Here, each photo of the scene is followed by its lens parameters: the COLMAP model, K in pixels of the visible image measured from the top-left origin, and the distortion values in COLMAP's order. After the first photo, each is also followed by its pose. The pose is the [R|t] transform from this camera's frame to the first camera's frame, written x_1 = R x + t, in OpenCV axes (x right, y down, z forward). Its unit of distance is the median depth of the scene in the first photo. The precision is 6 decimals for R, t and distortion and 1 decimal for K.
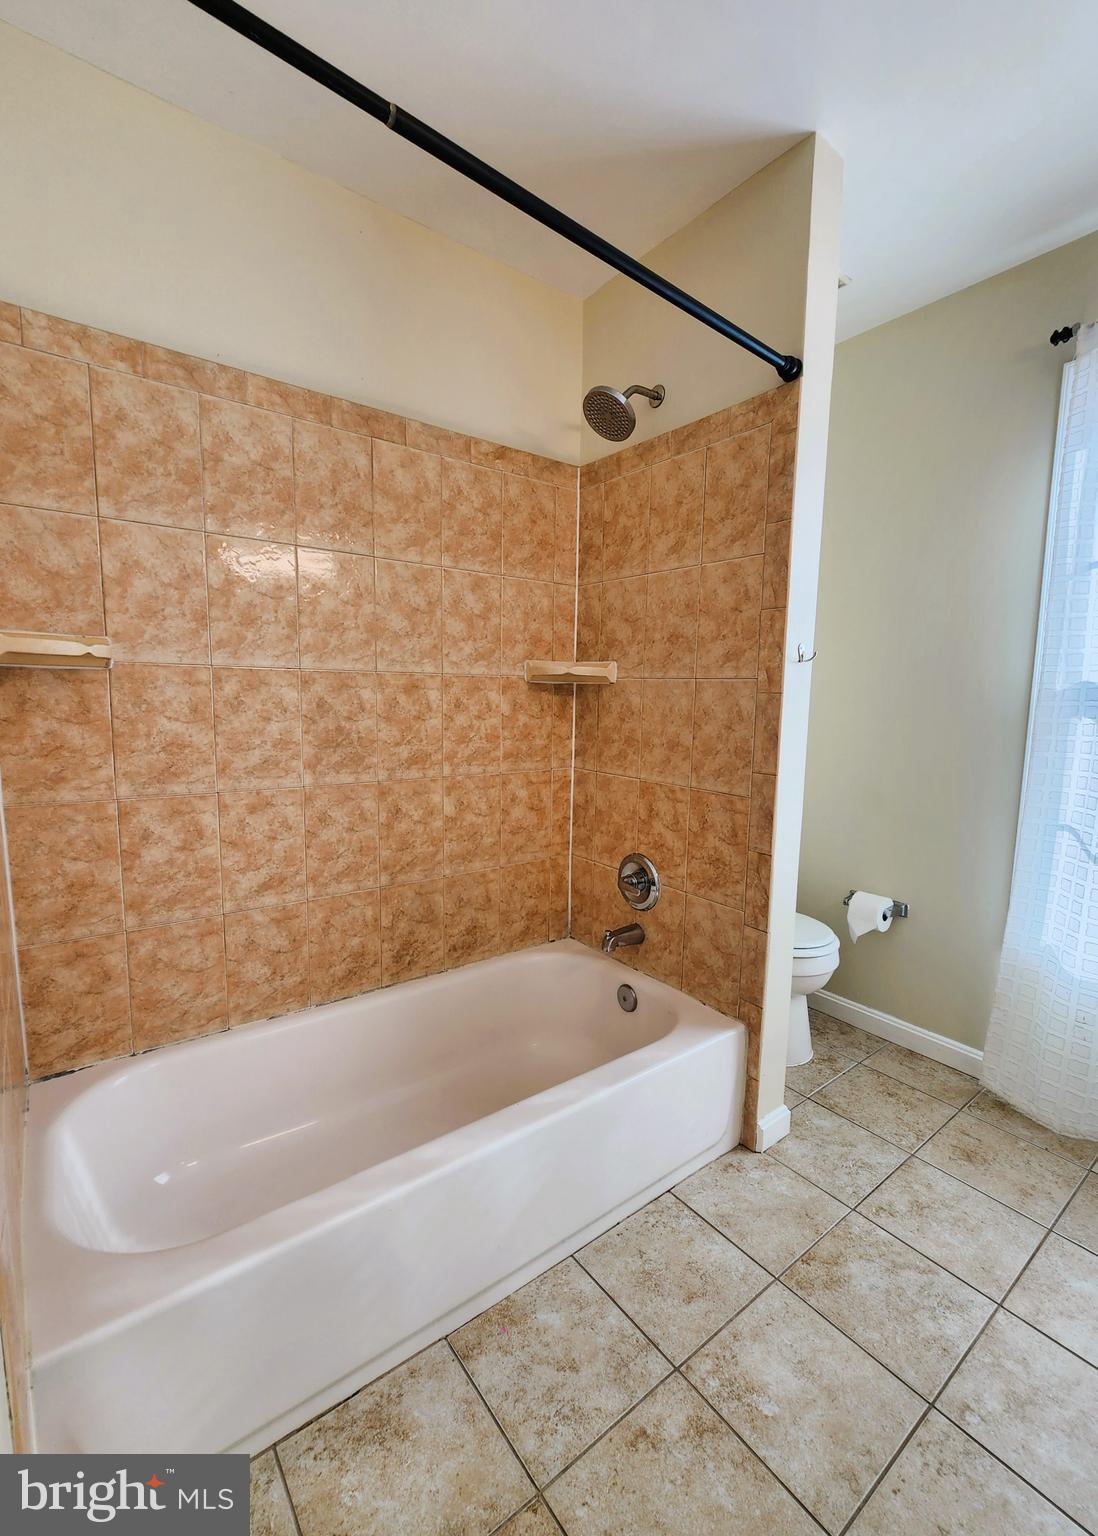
lens RADIAL K [[655.0, 0, 553.1], [0, 655.0, 772.5], [0, 0, 1]] dist [0.003538, 0.000826]
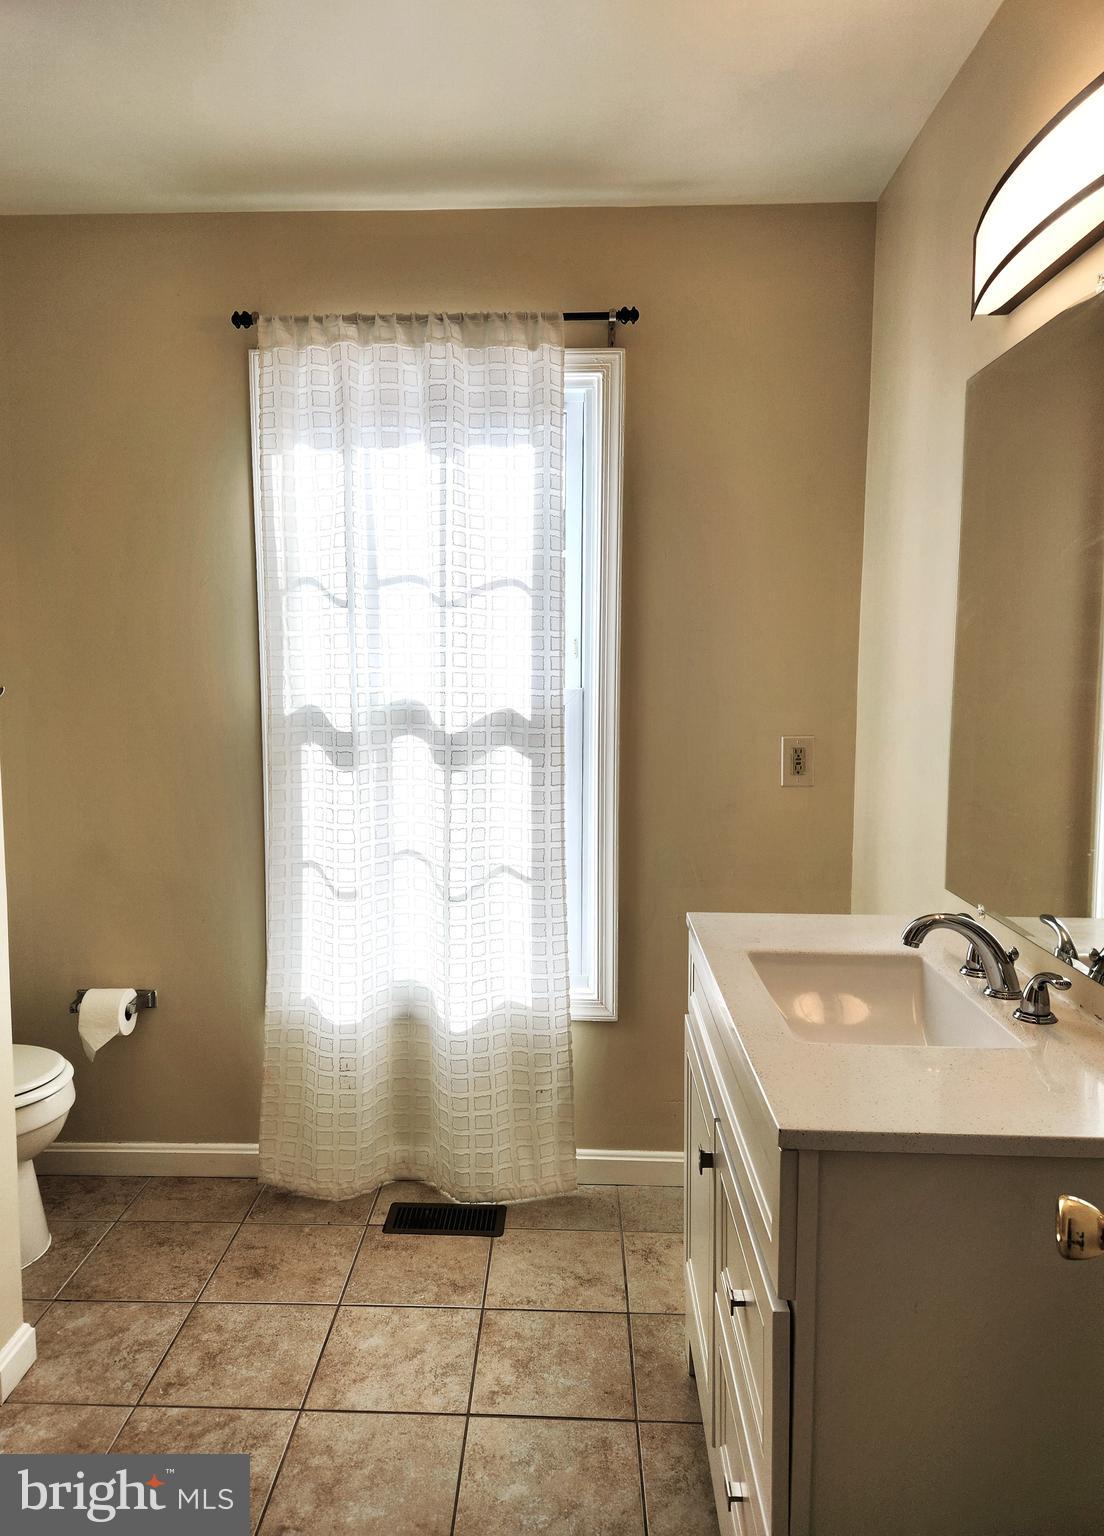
lens RADIAL K [[1101.7, 0, 550.7], [0, 1101.7, 768.6], [0, 0, 1]] dist [0.062571, 0.002126]
pose [[0.633020, -0.095167, 0.768263, -0.164887], [0.098979, 0.994219, 0.041602, -0.075457], [-0.767782, 0.049707, 0.638780, -0.230897]]
